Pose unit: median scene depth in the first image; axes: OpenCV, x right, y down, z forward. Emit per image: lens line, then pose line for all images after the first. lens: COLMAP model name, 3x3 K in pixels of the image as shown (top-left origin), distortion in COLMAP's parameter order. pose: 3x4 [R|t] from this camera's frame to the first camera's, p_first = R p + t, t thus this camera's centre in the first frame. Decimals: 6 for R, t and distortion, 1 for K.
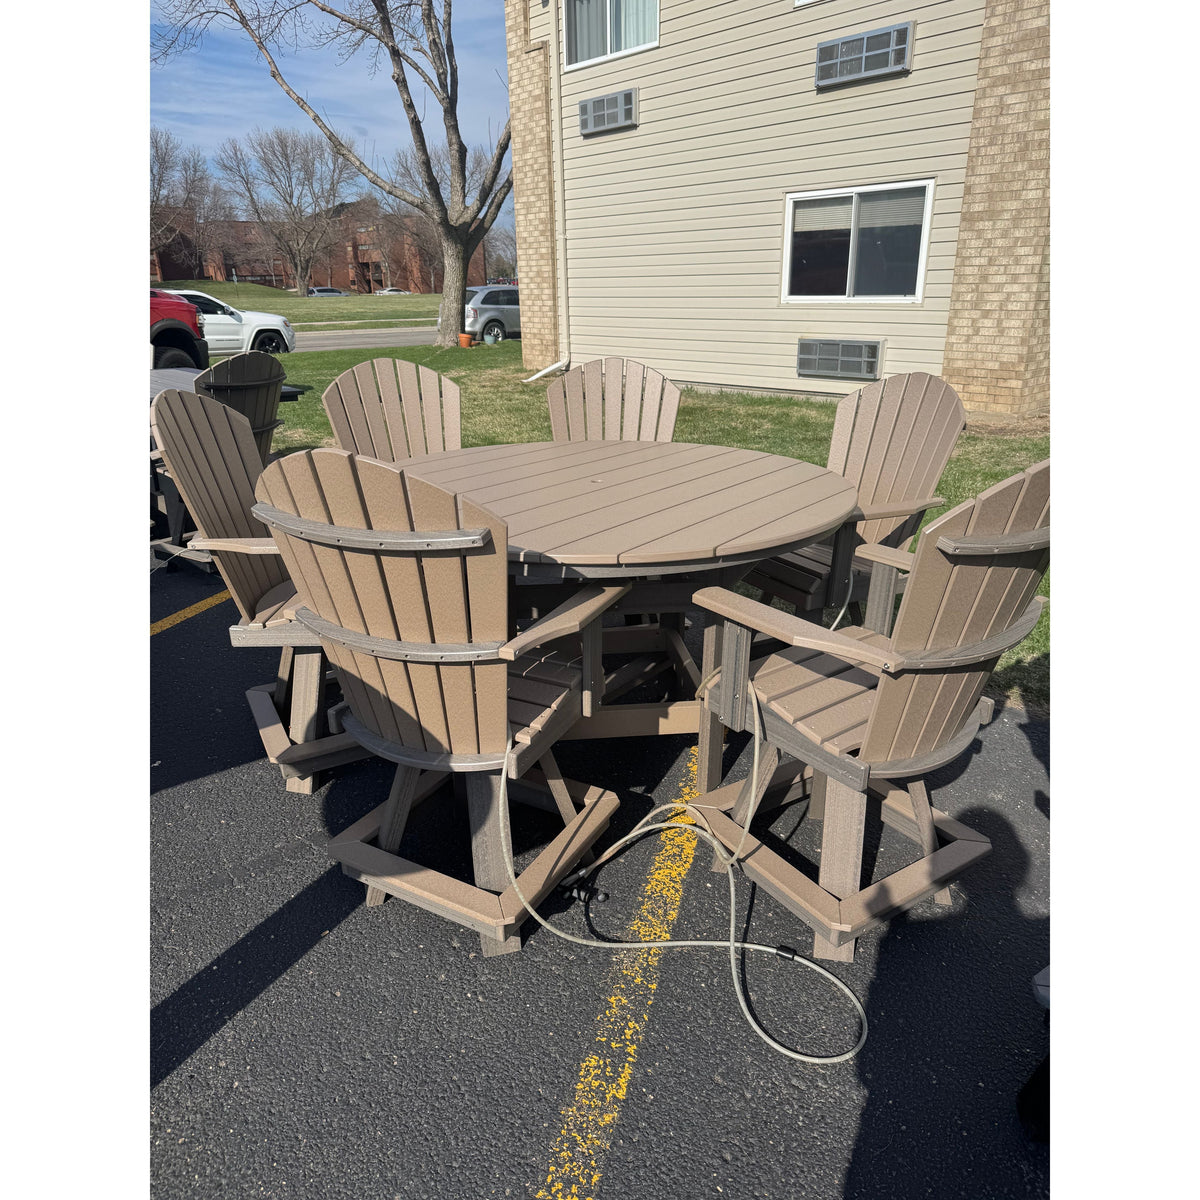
lens RADIAL K [[871.1, 0, 594.3], [0, 871.1, 625.4], [0, 0, 1]] dist [-0.003571, -0.007447]
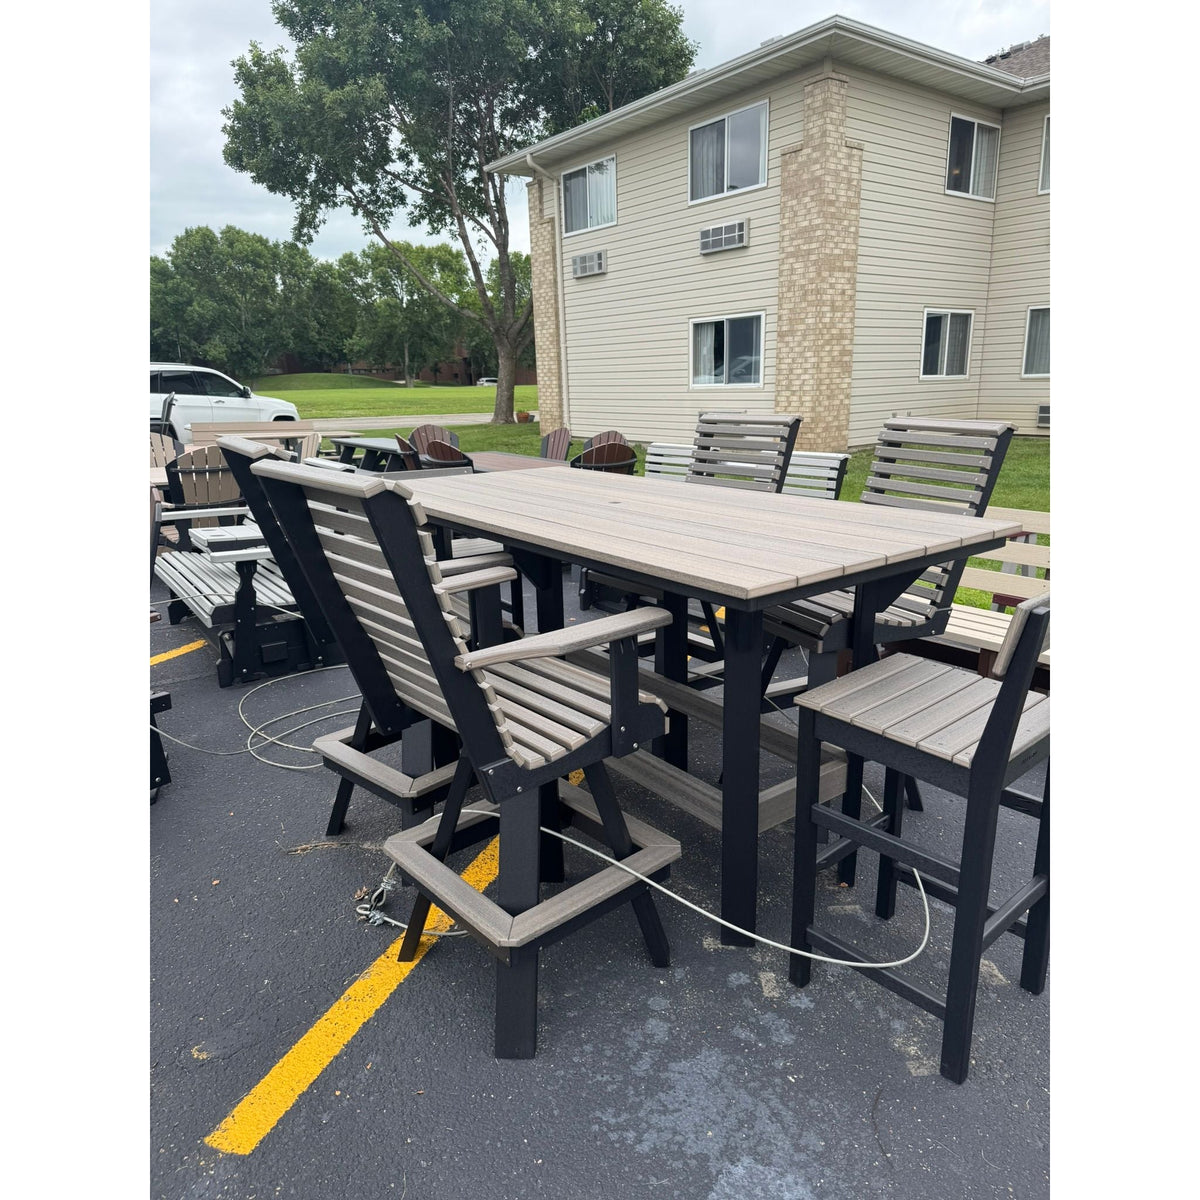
lens RADIAL K [[900.3, 0, 593.8], [0, 900.3, 611.1], [0, 0, 1]] dist [0.032076, -0.038647]
pose [[0.993612, 0.022135, -0.110656, 0.265314], [-0.035191, 0.992453, -0.117466, 0.226996], [0.107221, 0.120609, 0.986893, -0.575220]]
